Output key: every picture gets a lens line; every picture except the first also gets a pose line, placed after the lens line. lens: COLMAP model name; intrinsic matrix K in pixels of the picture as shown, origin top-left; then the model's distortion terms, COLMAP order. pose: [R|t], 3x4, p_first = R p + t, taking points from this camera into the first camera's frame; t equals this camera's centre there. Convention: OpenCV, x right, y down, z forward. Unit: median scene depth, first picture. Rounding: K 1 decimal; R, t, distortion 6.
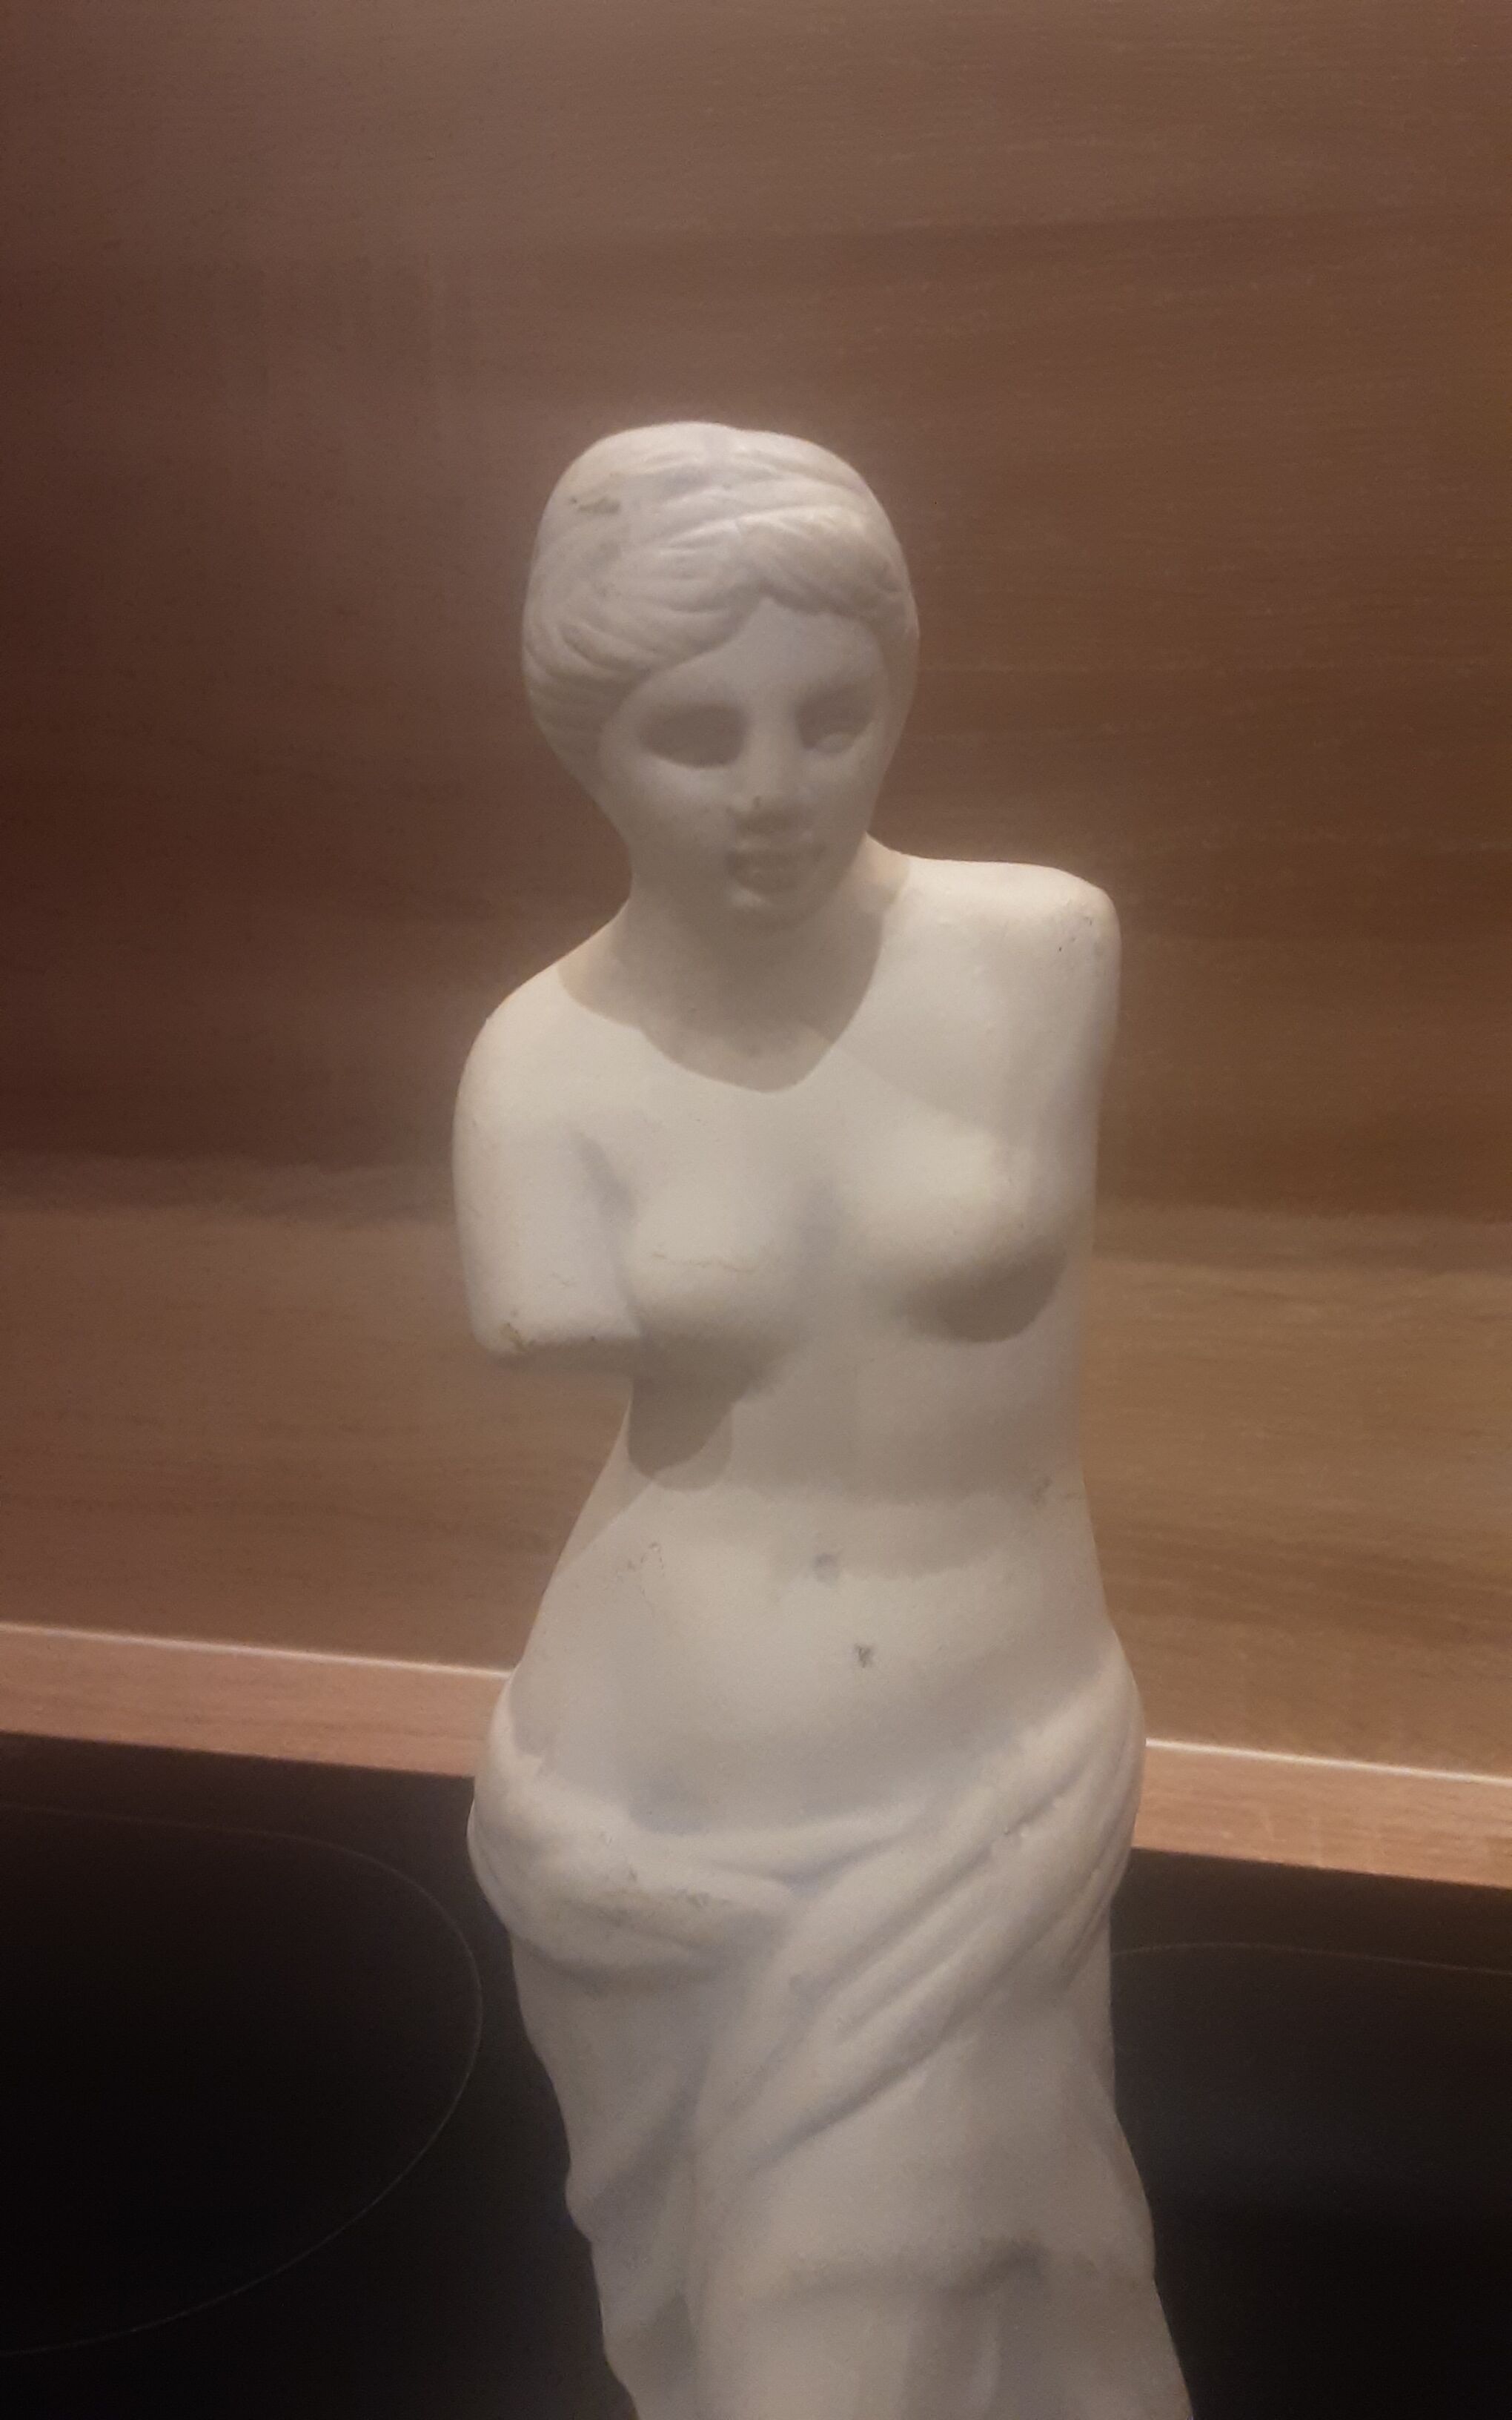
lens RADIAL K [[1913.5, 0, 782.2], [0, 1913.5, 1196.4], [0, 0, 1]] dist [0.085884, -0.079952]
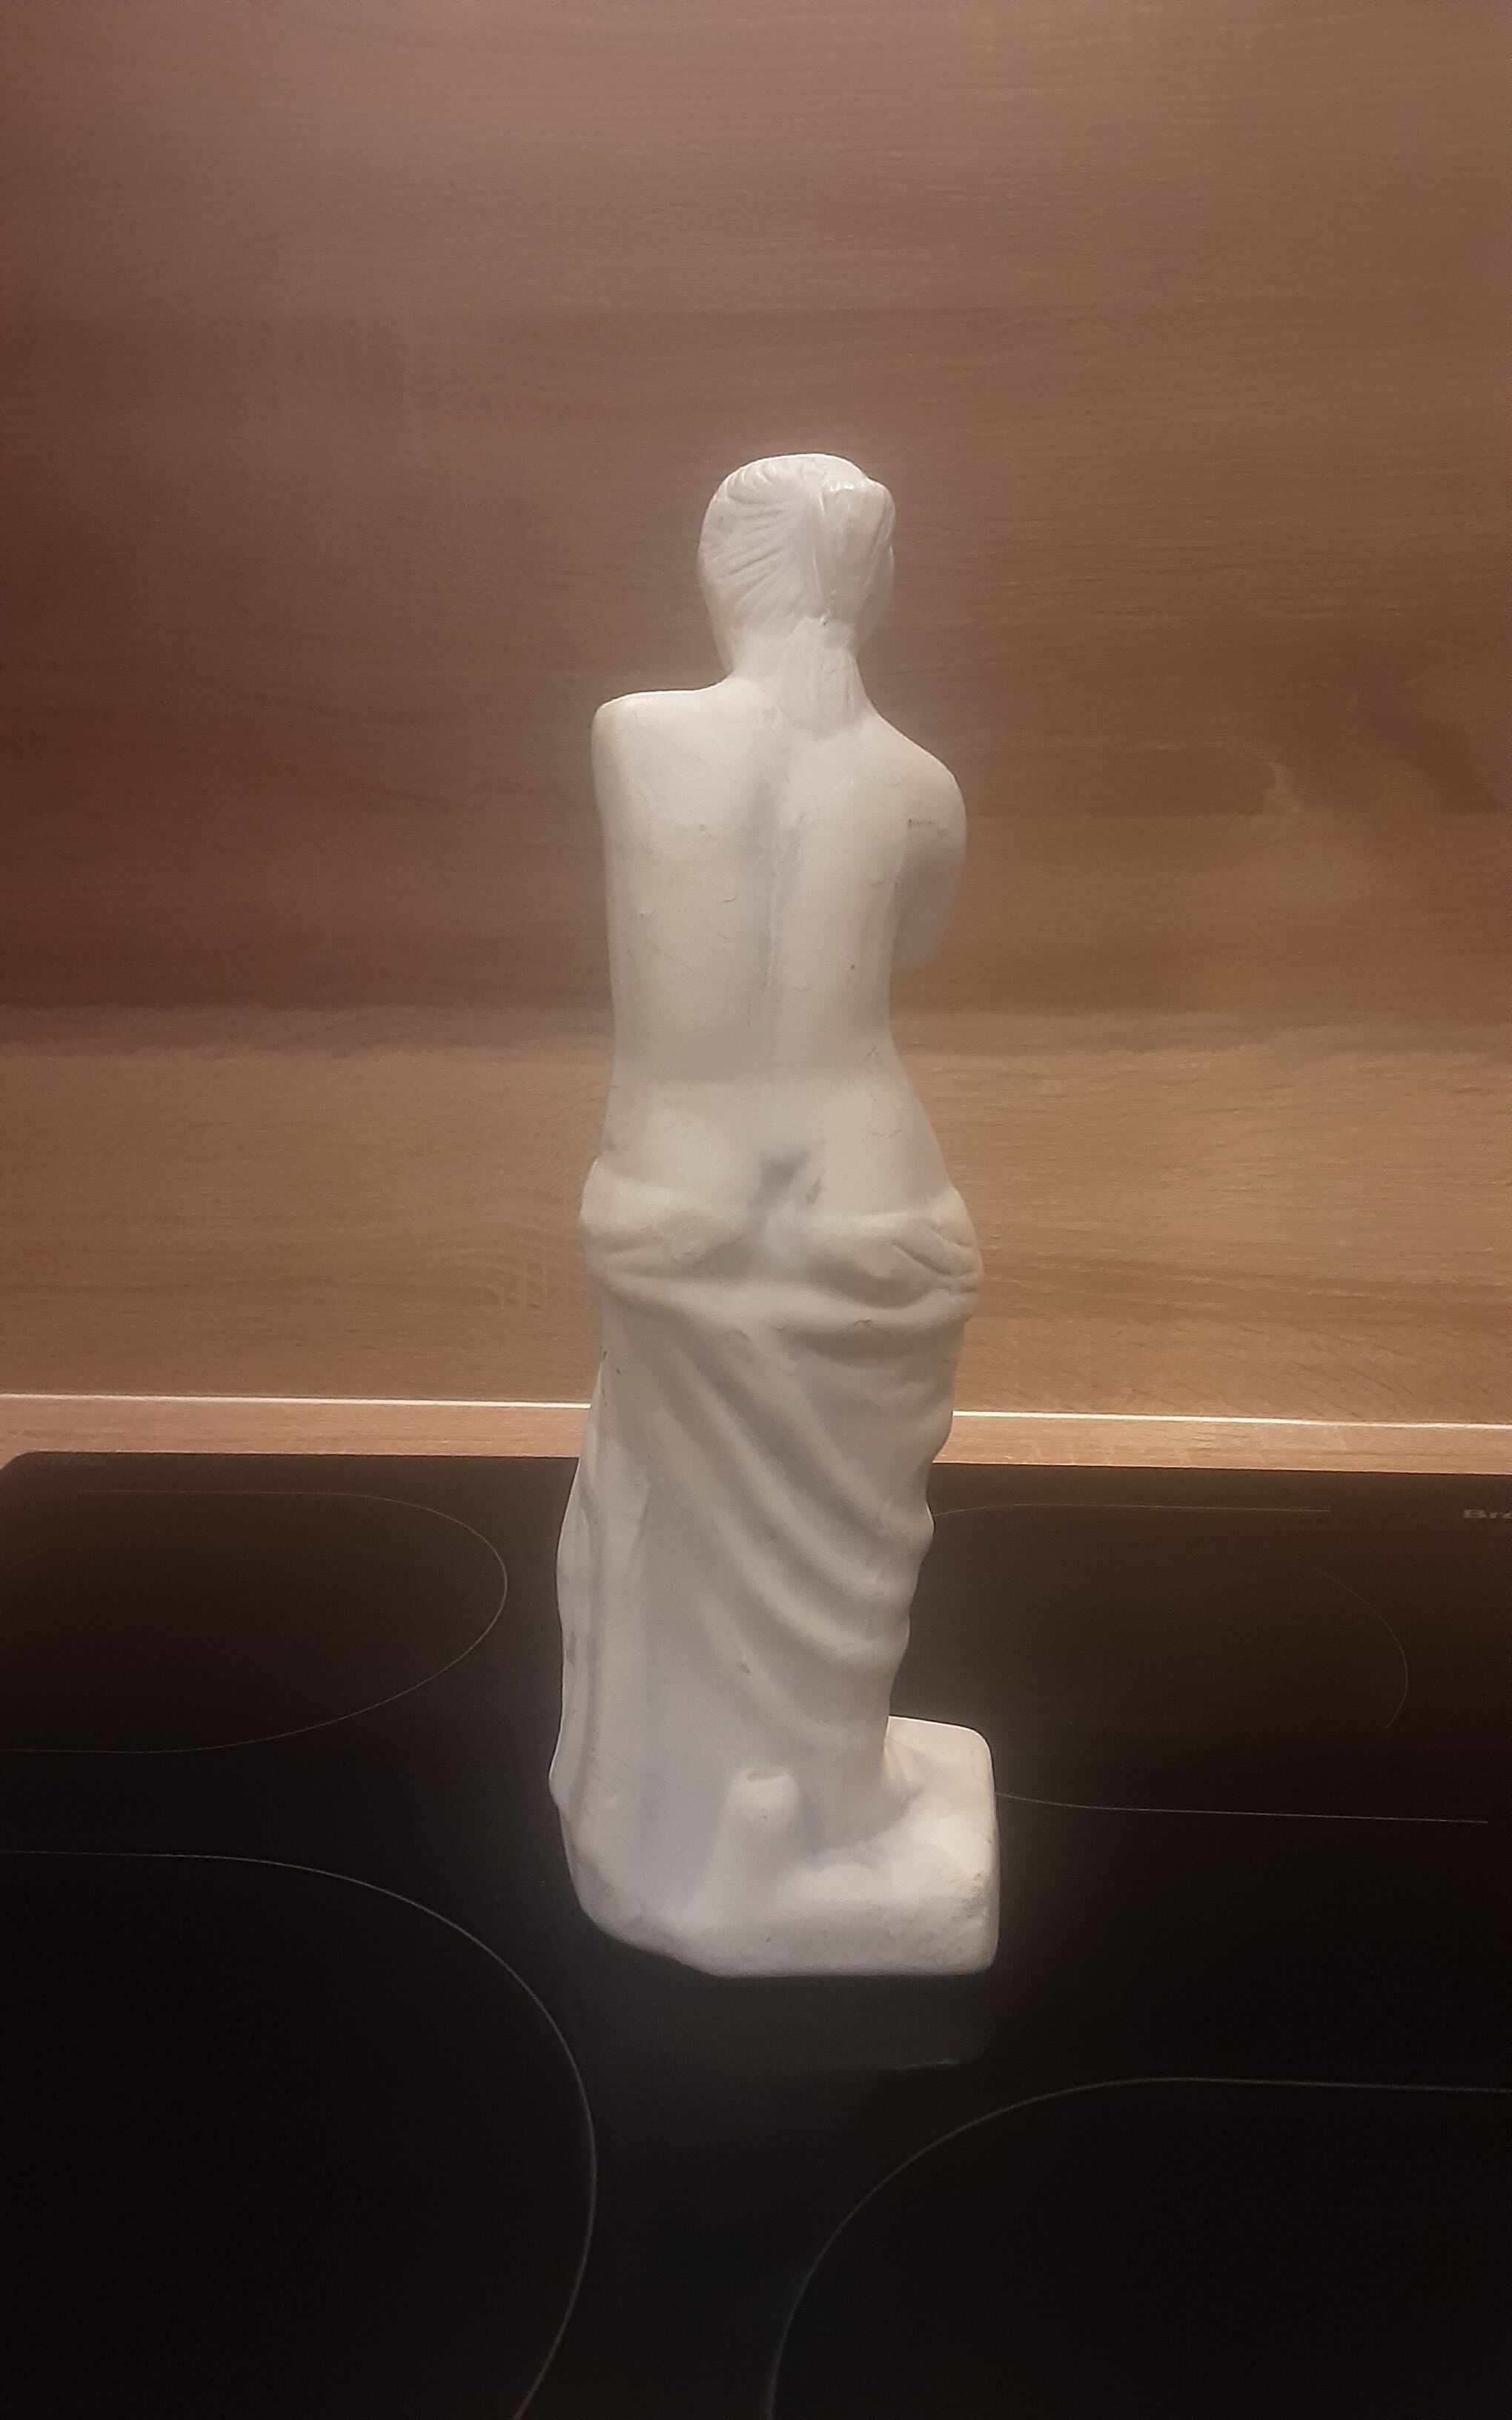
lens RADIAL K [[1913.5, 0, 758.0], [0, 1913.5, 1206.5], [0, 0, 1]] dist [0.085884, -0.079952]
pose [[0.991497, -0.035733, 0.125130, -0.262368], [0.035702, 0.999359, 0.002495, 0.299440], [-0.125139, 0.001993, 0.992137, -0.791071]]
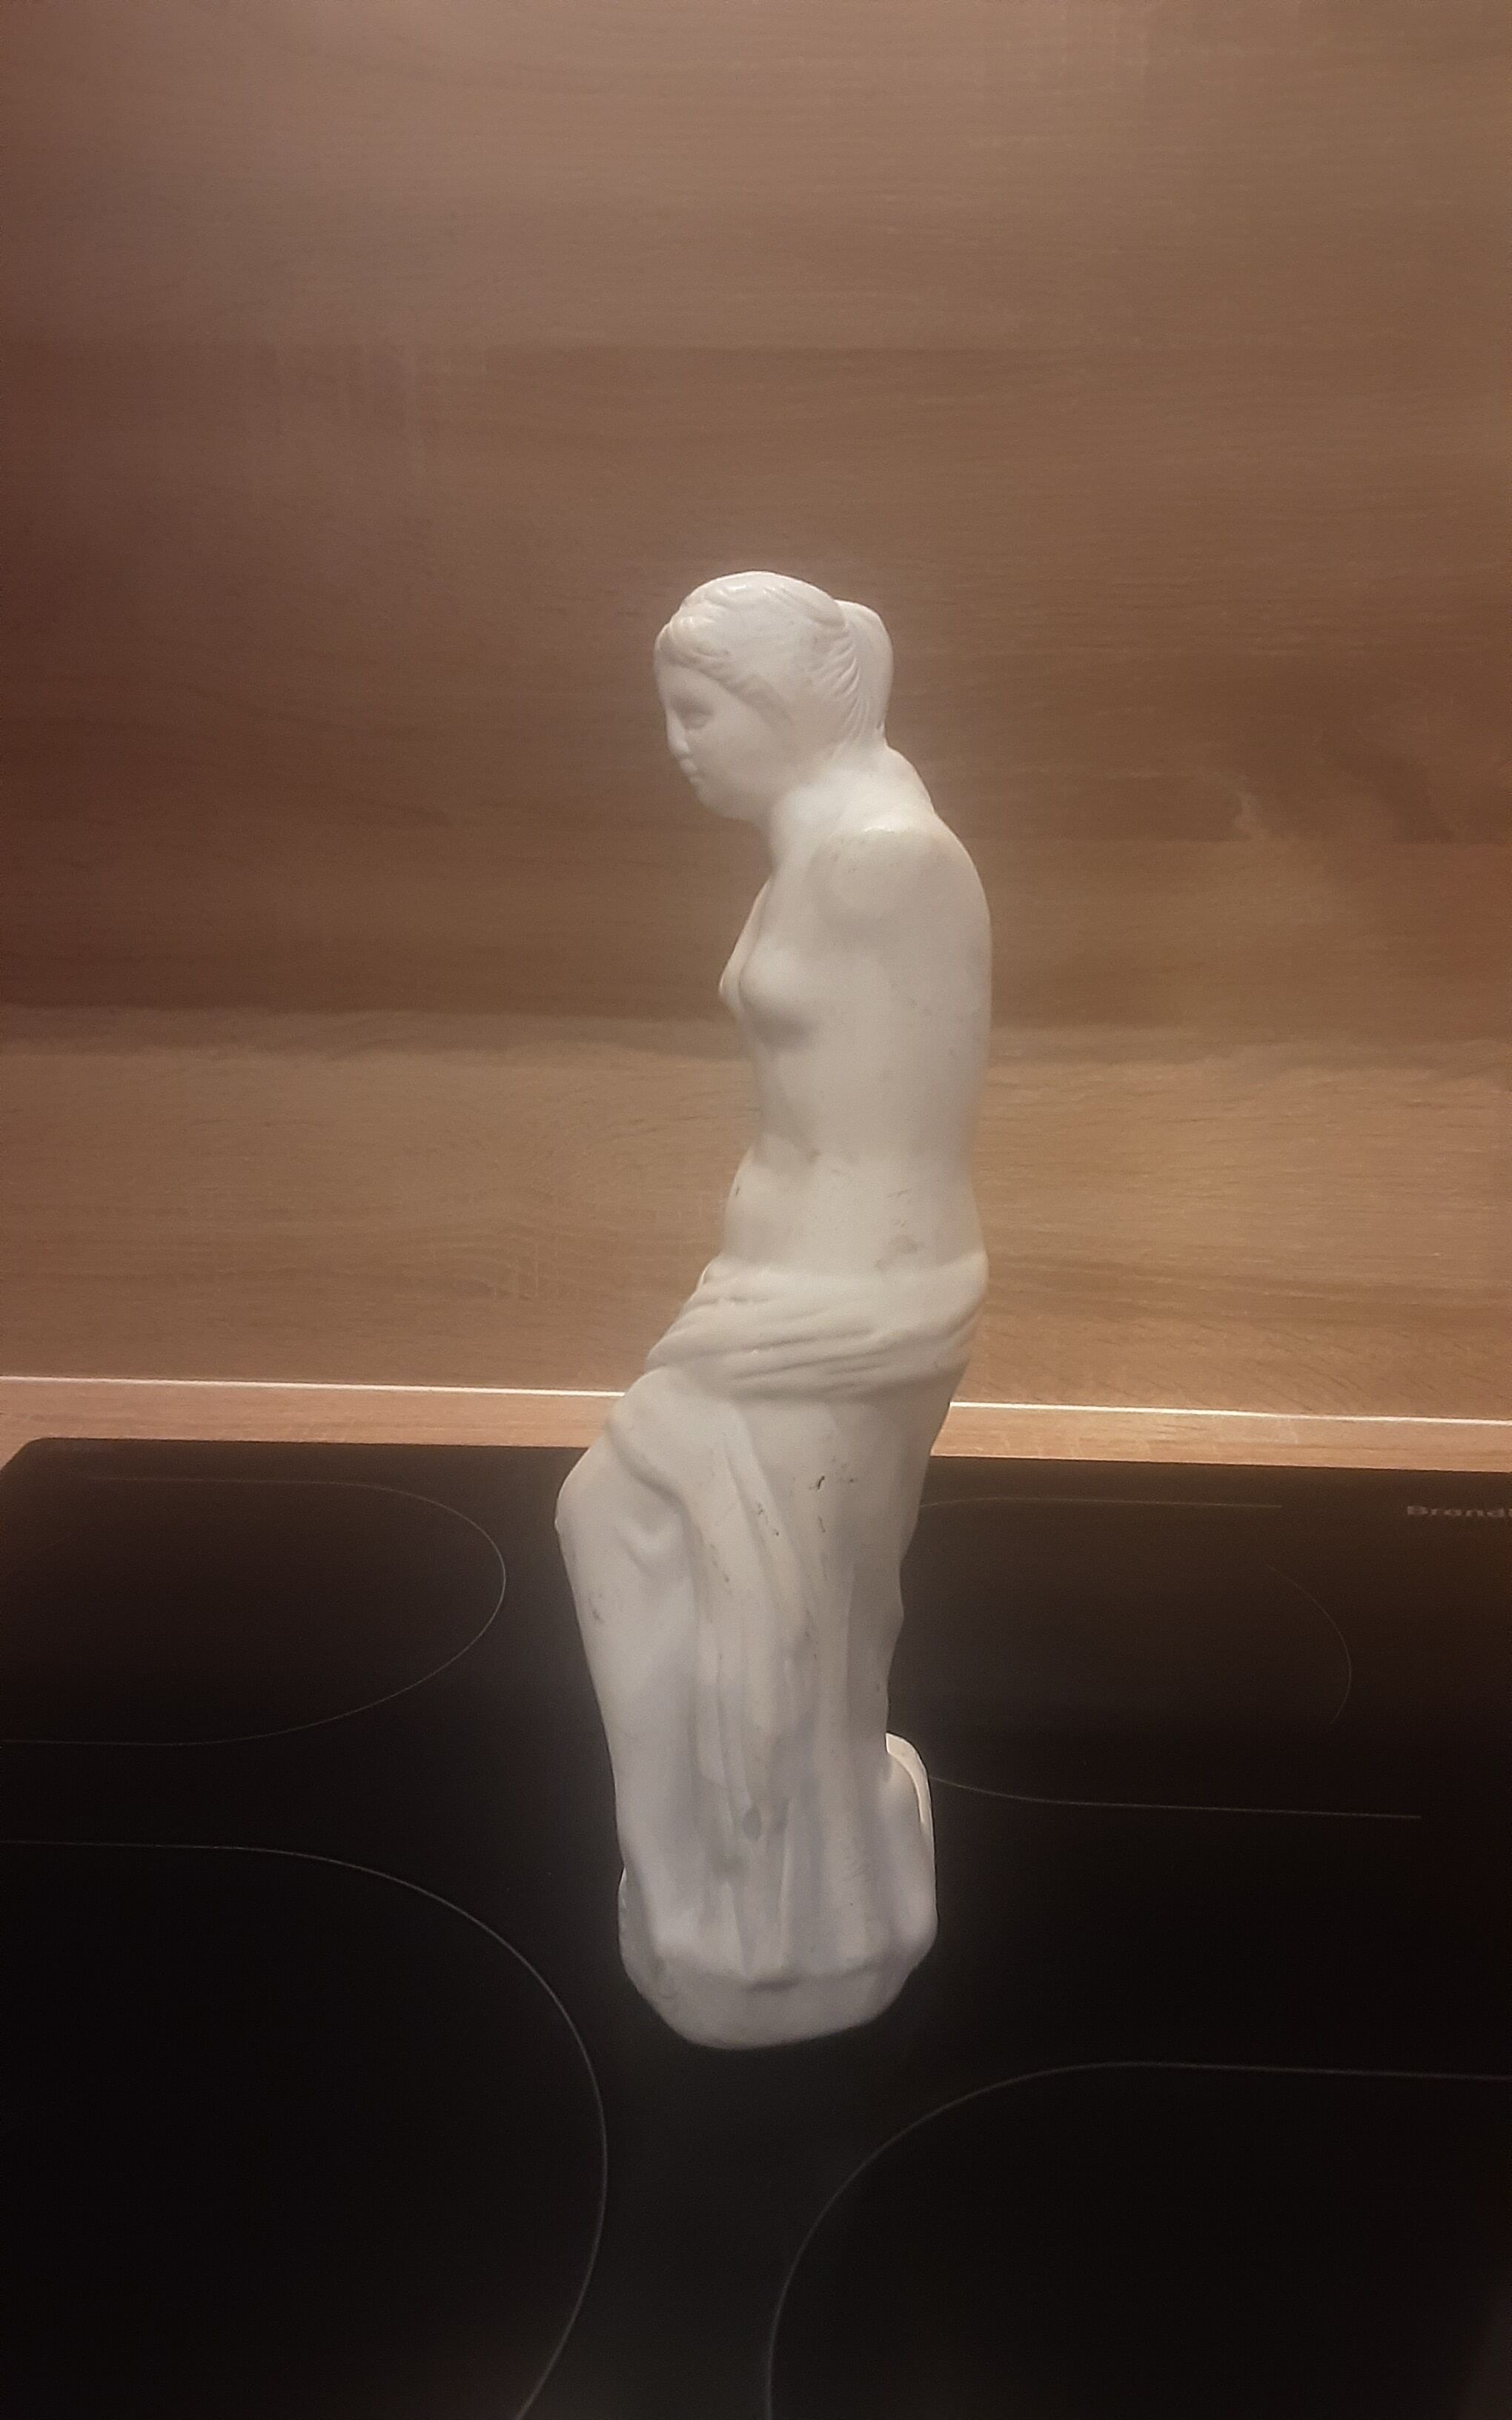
lens RADIAL K [[1913.5, 0, 759.5], [0, 1913.5, 1192.9], [0, 0, 1]] dist [0.085884, -0.079952]
pose [[0.989136, -0.032635, 0.143335, -0.308068], [0.026758, 0.998728, 0.042735, 0.145745], [-0.144548, -0.038435, 0.988751, -0.913088]]
